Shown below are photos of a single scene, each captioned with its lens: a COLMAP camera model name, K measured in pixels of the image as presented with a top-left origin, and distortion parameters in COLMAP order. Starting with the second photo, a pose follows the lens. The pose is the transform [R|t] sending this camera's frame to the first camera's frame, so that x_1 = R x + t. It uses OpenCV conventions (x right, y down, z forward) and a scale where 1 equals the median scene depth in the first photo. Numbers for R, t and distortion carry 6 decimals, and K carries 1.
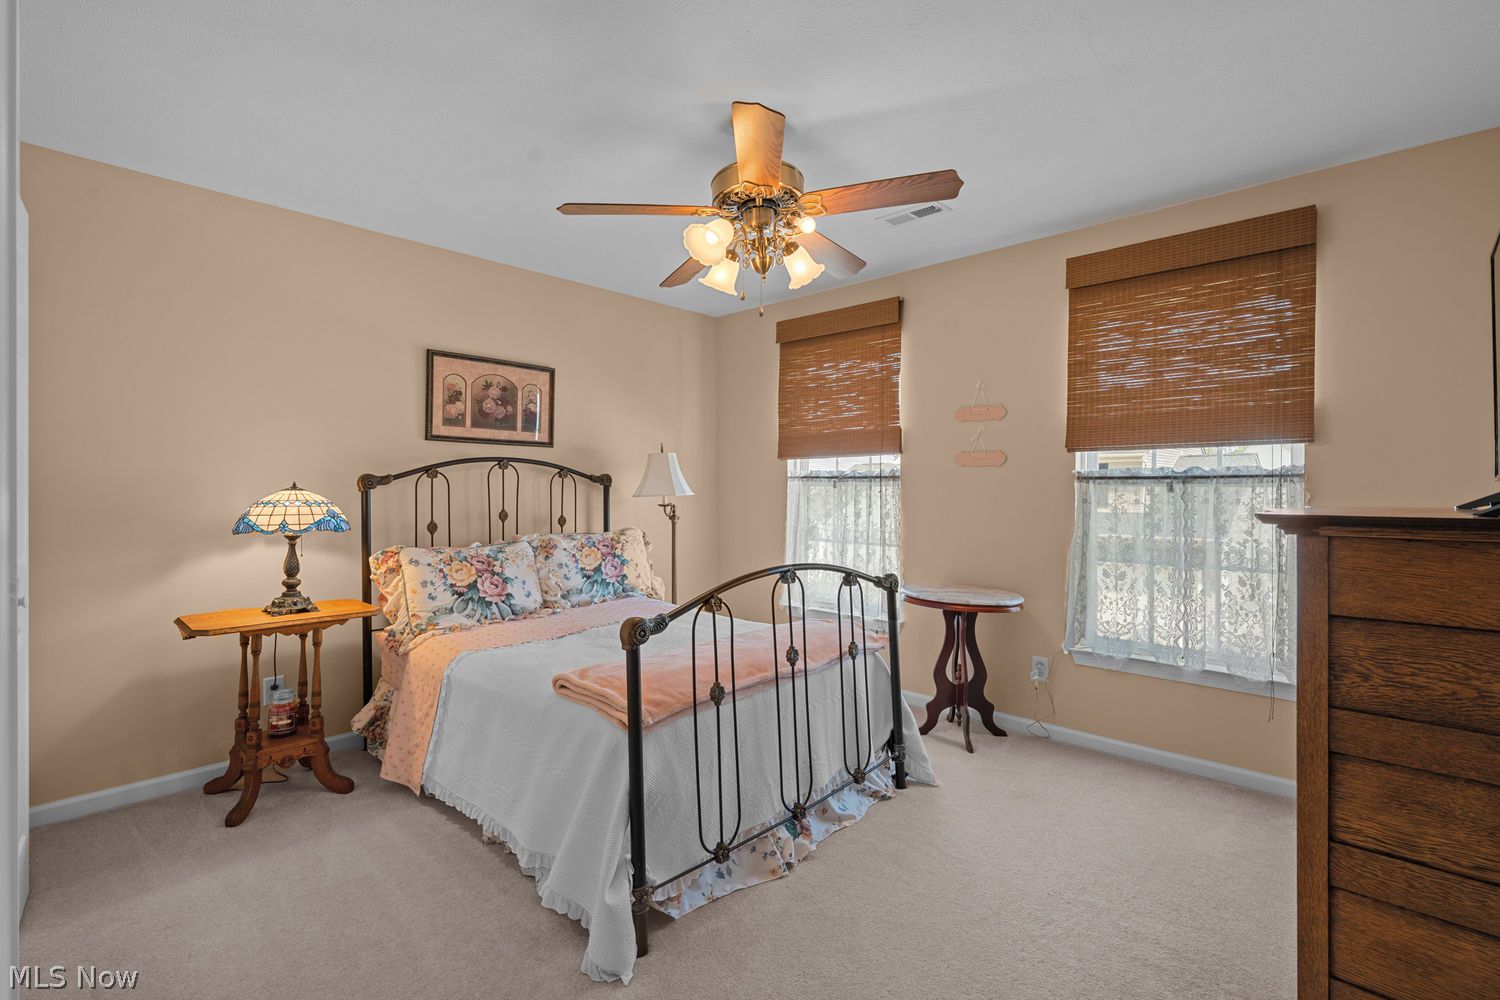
lens RADIAL K [[672.4, 0, 749.8], [0, 672.4, 491.1], [0, 0, 1]] dist [0.002884, -0.000169]
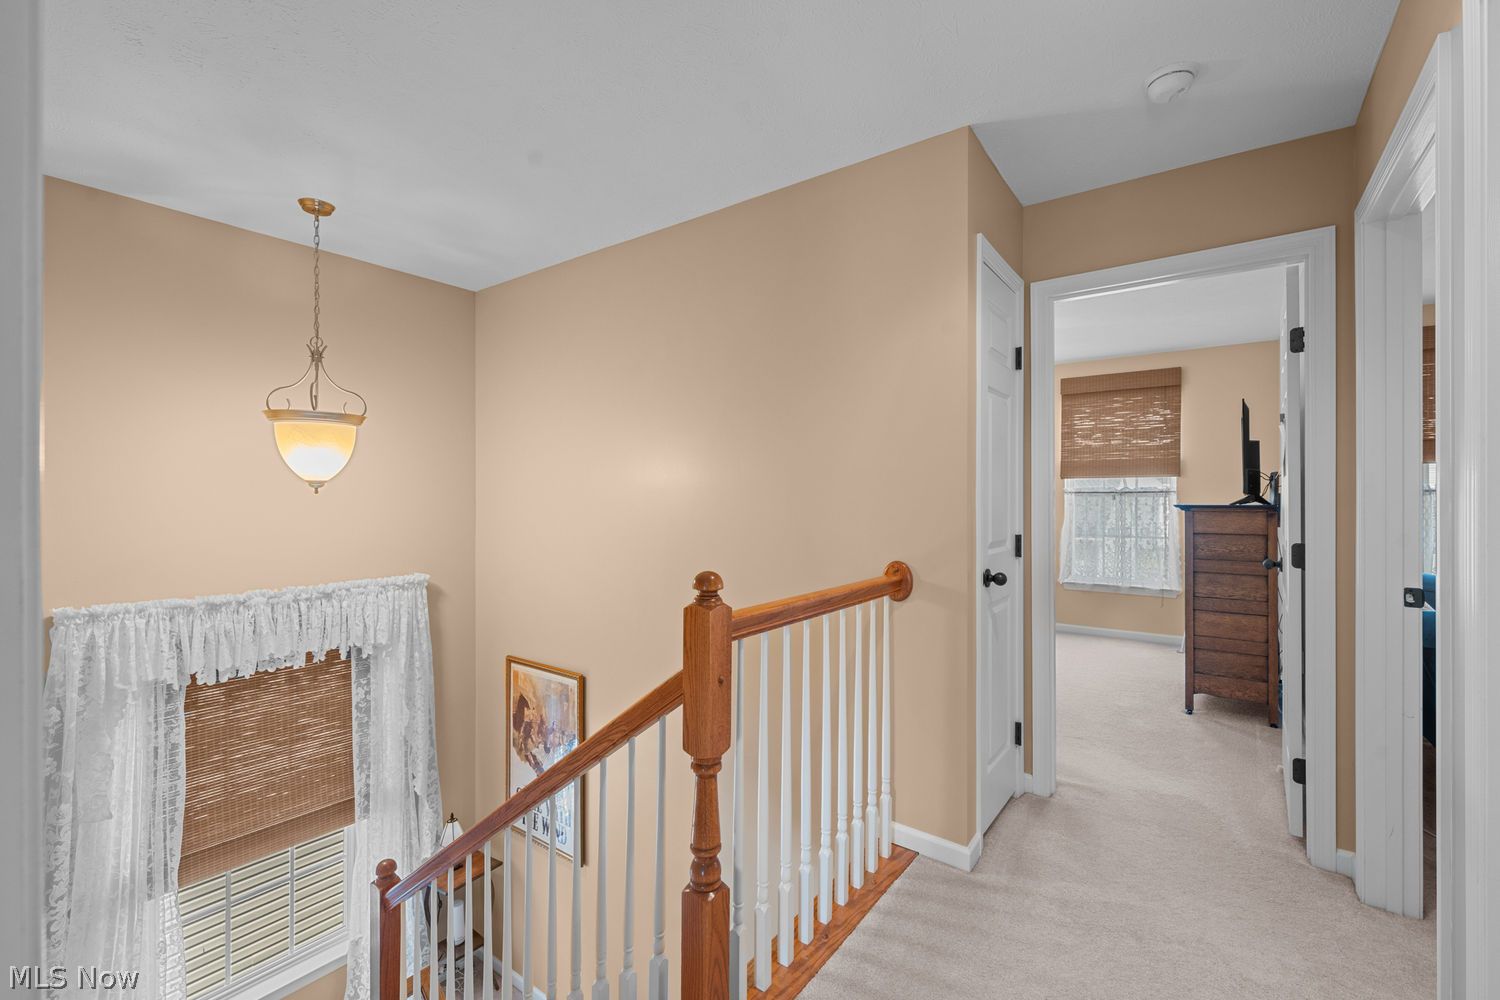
lens RADIAL K [[618.2, 0, 752.3], [0, 618.2, 496.2], [0, 0, 1]] dist [0.003171, 0.000656]
pose [[0.993691, 0.003325, 0.112106, -0.696619], [-0.002490, 0.999968, -0.007593, 0.007950], [-0.112128, 0.007266, 0.993667, -0.760888]]
